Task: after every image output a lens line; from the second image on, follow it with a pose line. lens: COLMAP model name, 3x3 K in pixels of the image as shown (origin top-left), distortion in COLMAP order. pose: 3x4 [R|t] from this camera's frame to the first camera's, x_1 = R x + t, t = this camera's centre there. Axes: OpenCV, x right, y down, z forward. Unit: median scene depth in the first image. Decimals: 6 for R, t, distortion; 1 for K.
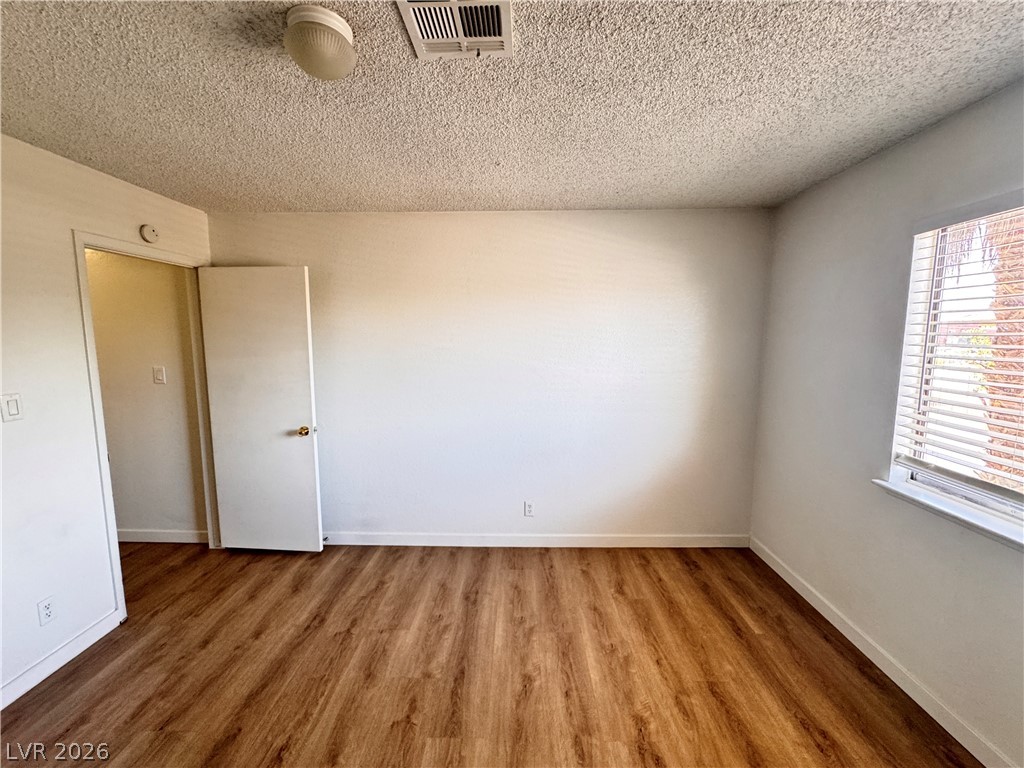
lens RADIAL K [[409.9, 0, 519.3], [0, 409.9, 385.2], [0, 0, 1]] dist [-0.003064, 0.000527]
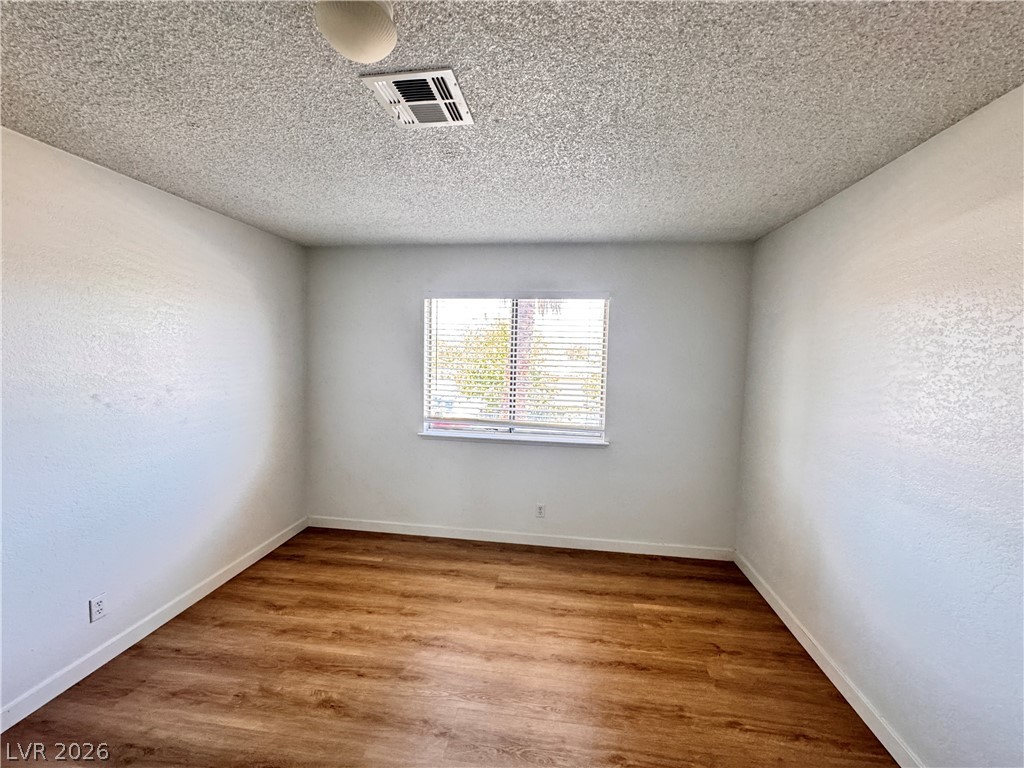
lens RADIAL K [[409.9, 0, 514.5], [0, 409.9, 374.4], [0, 0, 1]] dist [-0.003064, 0.000527]
pose [[0.111268, -0.048011, 0.992630, -0.702618], [0.094865, 0.994784, 0.037481, -0.037268], [-0.989252, 0.089996, 0.115243, 0.313771]]
